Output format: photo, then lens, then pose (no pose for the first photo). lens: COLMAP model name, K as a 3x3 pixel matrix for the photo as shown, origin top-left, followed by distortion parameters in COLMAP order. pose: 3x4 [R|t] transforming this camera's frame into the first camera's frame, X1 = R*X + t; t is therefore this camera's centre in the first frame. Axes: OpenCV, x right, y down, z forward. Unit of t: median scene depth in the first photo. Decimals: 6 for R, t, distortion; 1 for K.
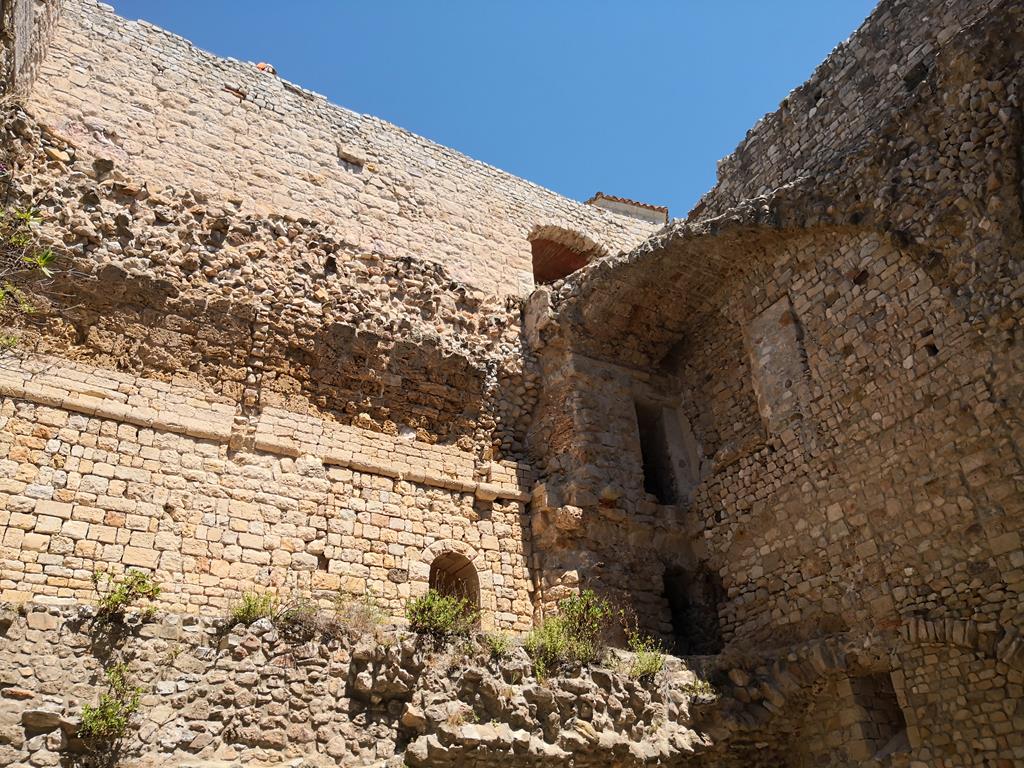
lens RADIAL K [[822.3, 0, 508.3], [0, 822.3, 383.6], [0, 0, 1]] dist [0.028404, -0.063251]
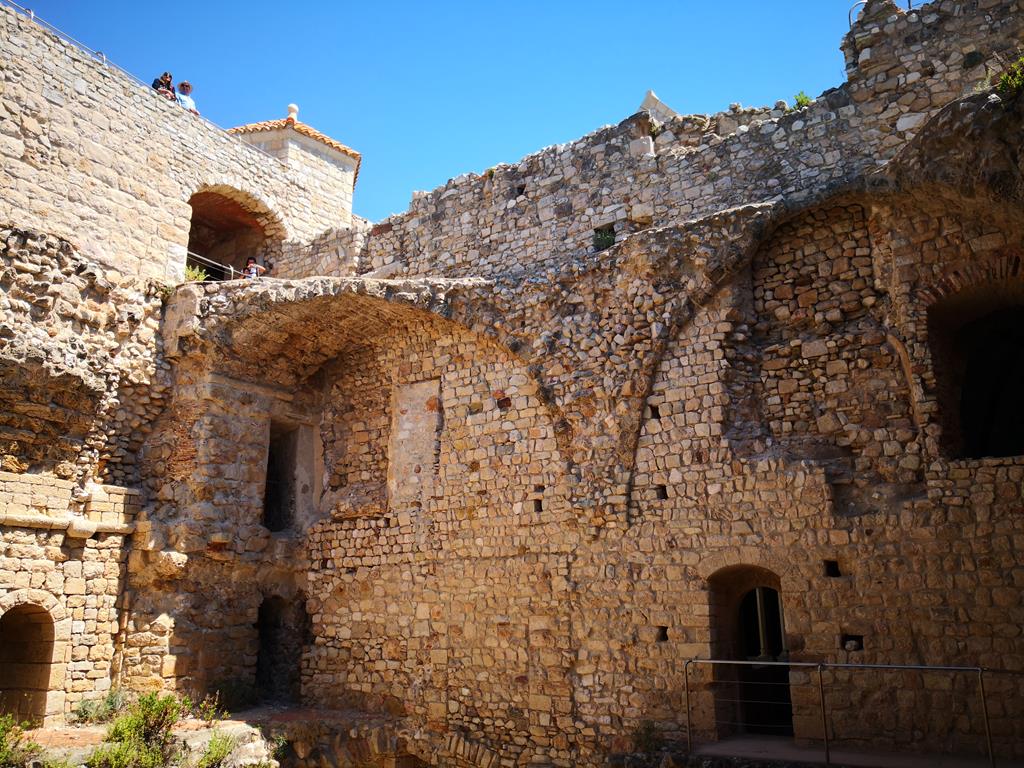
lens RADIAL K [[822.3, 0, 508.3], [0, 822.3, 383.6], [0, 0, 1]] dist [0.028404, -0.063251]
pose [[0.890957, 0.163436, 0.423655, -0.017493], [-0.272966, 0.938361, 0.212058, -0.339112], [-0.362883, -0.304578, 0.880652, 0.067527]]
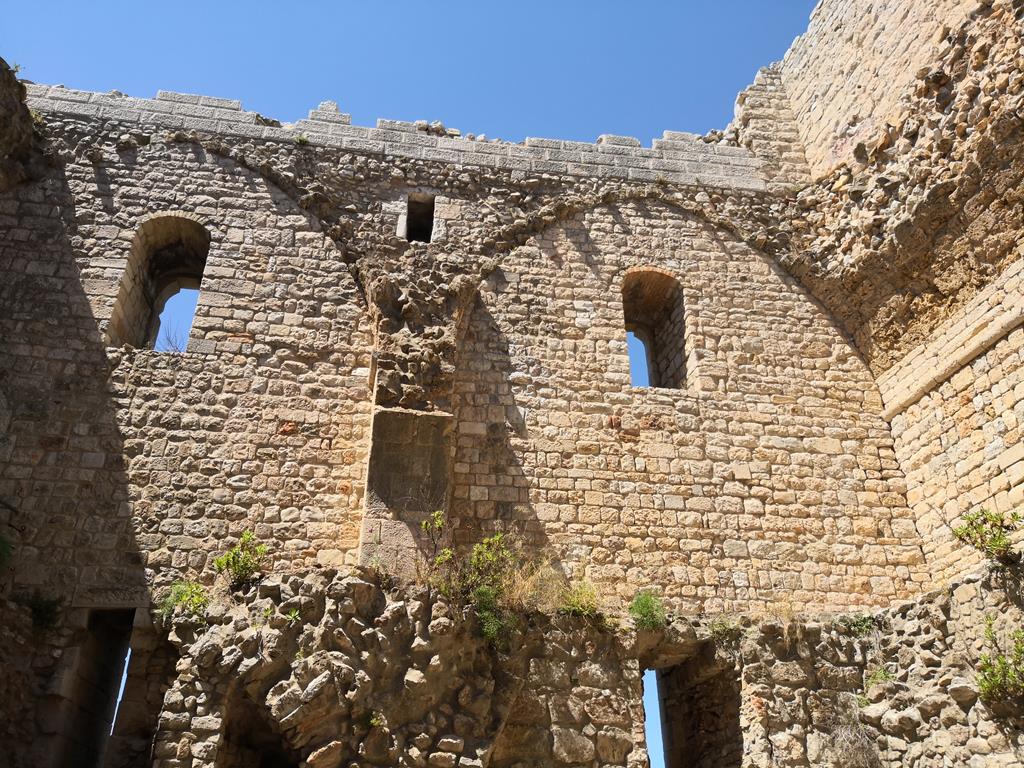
lens RADIAL K [[822.3, 0, 508.3], [0, 822.3, 383.6], [0, 0, 1]] dist [0.028404, -0.063251]
pose [[-0.302326, -0.454655, -0.837788, 0.329809], [0.529556, 0.650691, -0.544217, 0.222699], [0.792571, -0.608186, 0.044044, 0.400126]]
